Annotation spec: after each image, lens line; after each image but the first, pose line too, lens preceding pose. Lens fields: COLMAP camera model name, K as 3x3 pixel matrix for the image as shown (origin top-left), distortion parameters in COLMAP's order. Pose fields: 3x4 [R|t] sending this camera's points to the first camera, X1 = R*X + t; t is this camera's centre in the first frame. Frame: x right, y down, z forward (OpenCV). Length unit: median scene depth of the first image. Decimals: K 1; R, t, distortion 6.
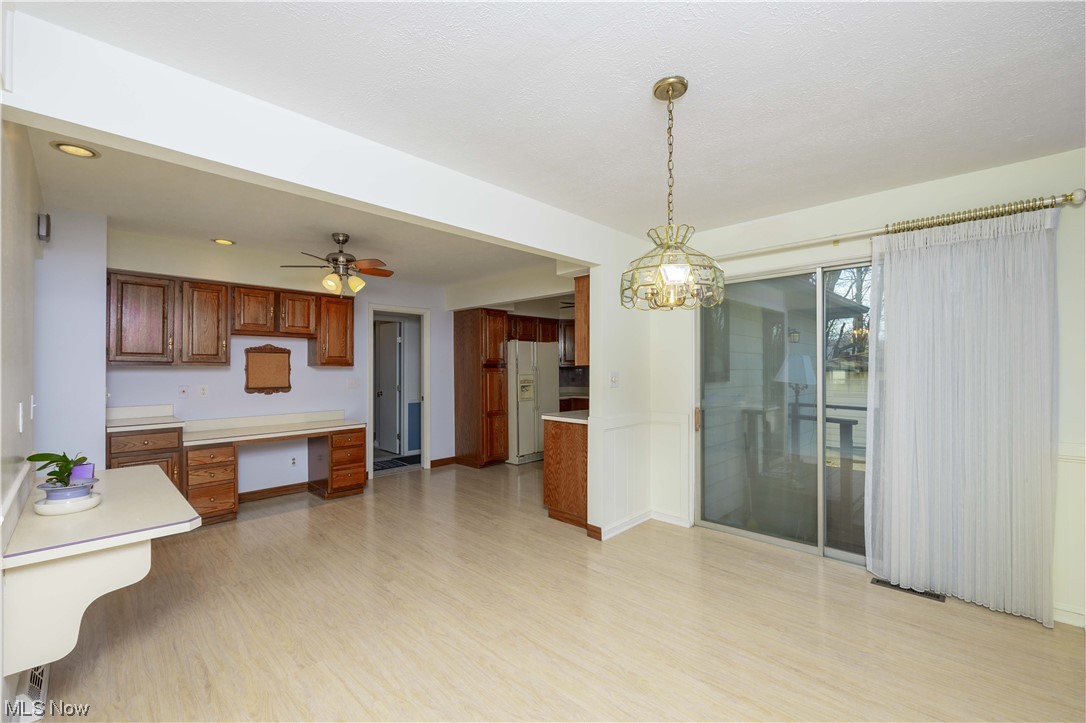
lens RADIAL K [[455.4, 0, 545.5], [0, 455.4, 365.4], [0, 0, 1]] dist [0.000852, 0.000064]
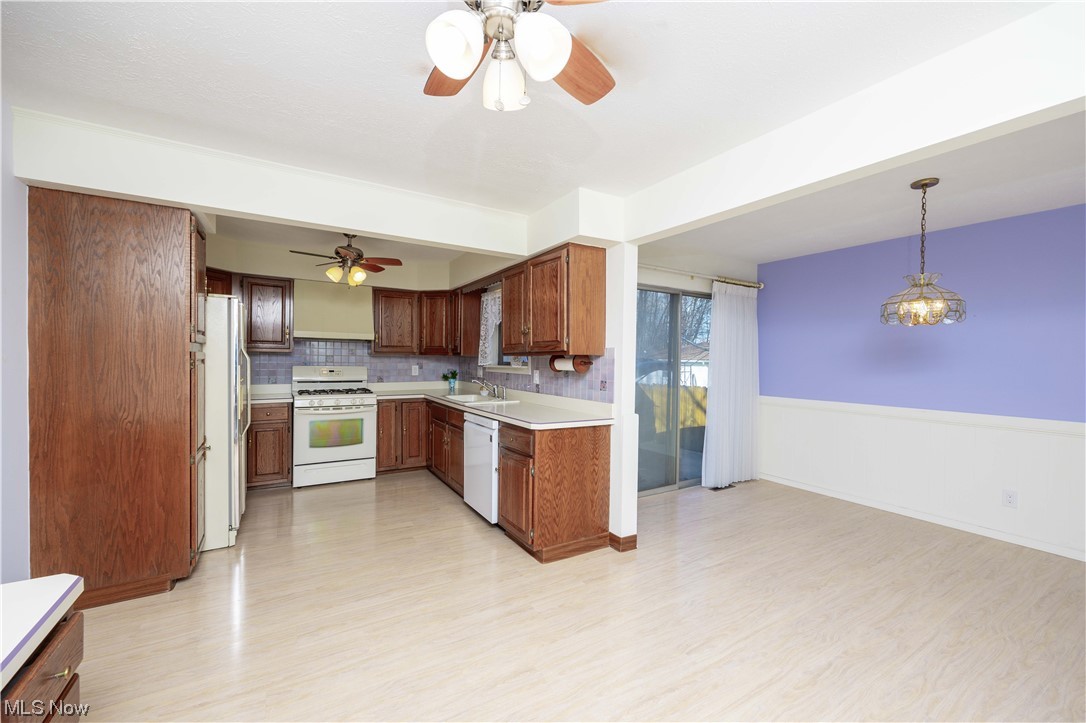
lens RADIAL K [[439.0, 0, 552.8], [0, 439.0, 369.7], [0, 0, 1]] dist [0.001501, 0.000075]
pose [[0.234901, -0.014892, 0.971905, -0.661626], [-0.023779, 0.999495, 0.021062, 0.010746], [-0.971728, -0.028059, 0.234429, 0.830119]]
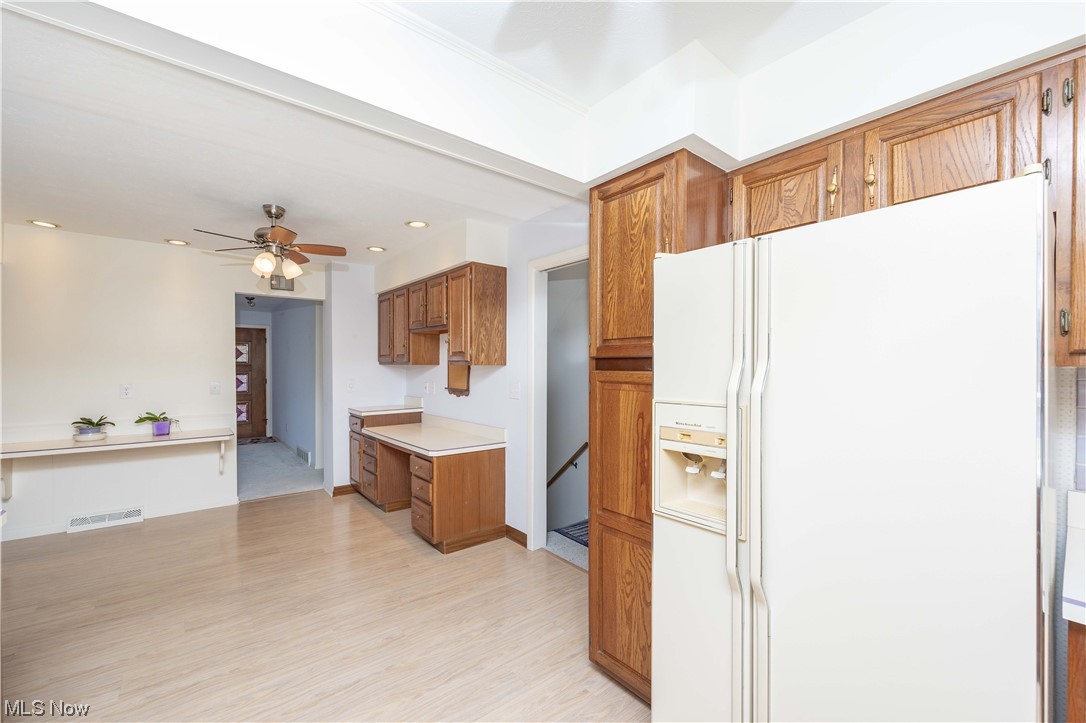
lens RADIAL K [[439.4, 0, 540.9], [0, 439.4, 373.0], [0, 0, 1]] dist [-0.009973, 0.000063]
pose [[-0.114977, 0.019050, -0.993186, 0.266269], [0.004642, 0.999815, 0.018640, 0.002279], [0.993357, -0.002467, -0.115044, 1.456287]]
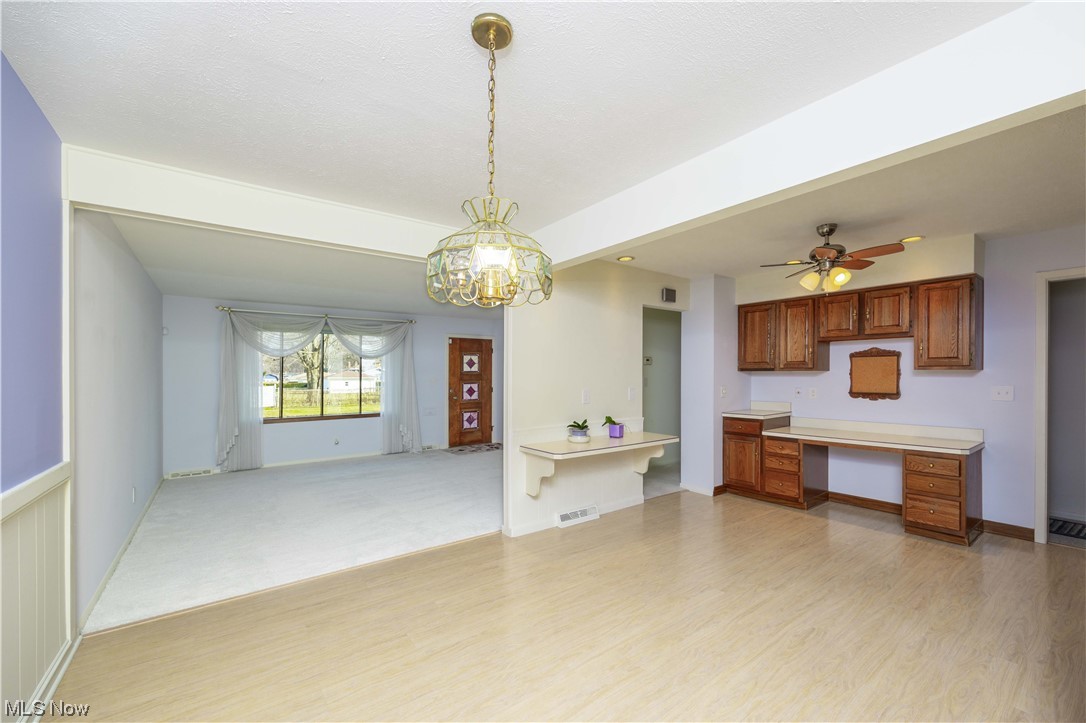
lens RADIAL K [[439.0, 0, 552.8], [0, 439.0, 369.7], [0, 0, 1]] dist [0.001501, 0.000075]
pose [[-0.153929, -0.008099, -0.988049, 0.462162], [0.013021, 0.999863, -0.010224, 0.000662], [0.987996, -0.014439, -0.153803, 0.555158]]
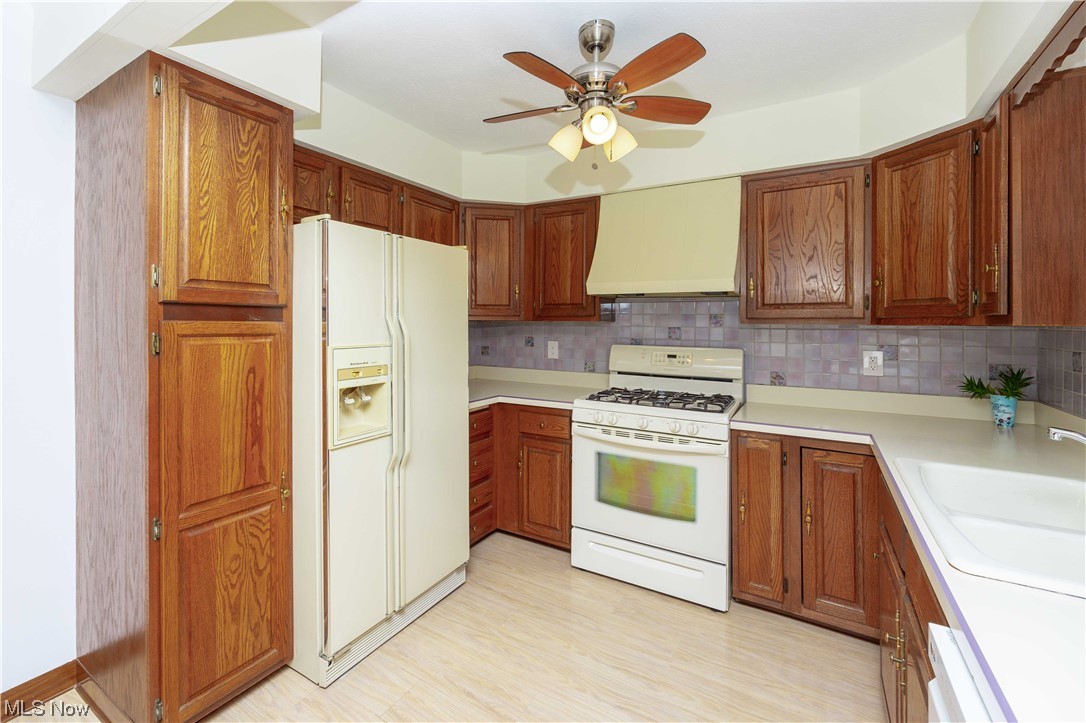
lens RADIAL K [[473.0, 0, 502.5], [0, 473.0, 324.6], [0, 0, 1]] dist [0.000160, -0.000115]
pose [[0.981011, 0.012398, 0.193557, -0.022515], [-0.014525, 0.999849, 0.009573, 0.004624], [-0.193409, -0.012203, 0.981042, 1.069749]]
